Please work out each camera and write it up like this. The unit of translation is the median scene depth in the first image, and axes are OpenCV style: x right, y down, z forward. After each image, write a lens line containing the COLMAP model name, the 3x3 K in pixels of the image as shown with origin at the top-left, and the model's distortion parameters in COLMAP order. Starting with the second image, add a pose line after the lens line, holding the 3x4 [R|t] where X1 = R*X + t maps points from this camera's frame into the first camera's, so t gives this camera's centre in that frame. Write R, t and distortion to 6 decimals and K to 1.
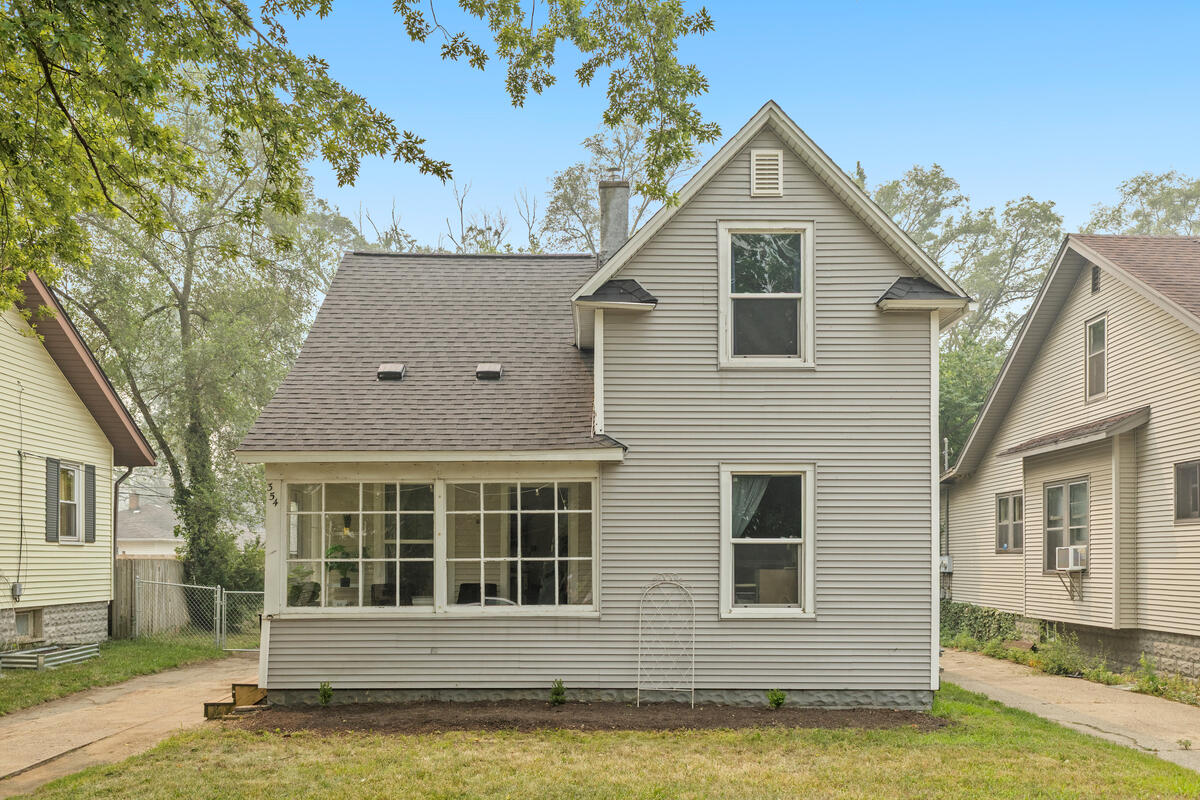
lens RADIAL K [[1002.7, 0, 600.9], [0, 1002.7, 411.9], [0, 0, 1]] dist [0.014174, 0.000504]
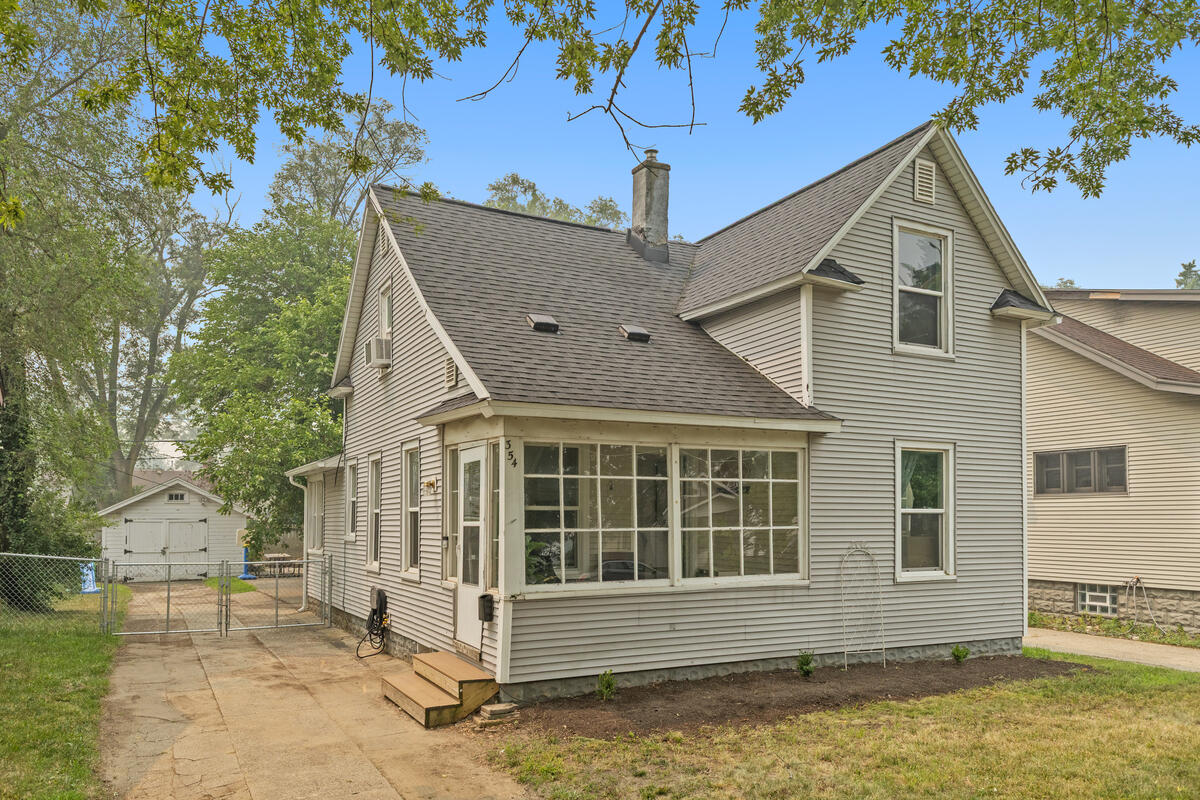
lens RADIAL K [[854.6, 0, 601.0], [0, 854.6, 390.6], [0, 0, 1]] dist [0.014490, 0.000703]
pose [[0.887949, 0.068310, 0.454841, -0.591087], [-0.067747, 0.997548, -0.017560, 0.036504], [-0.454925, -0.015221, 0.890399, 0.319785]]
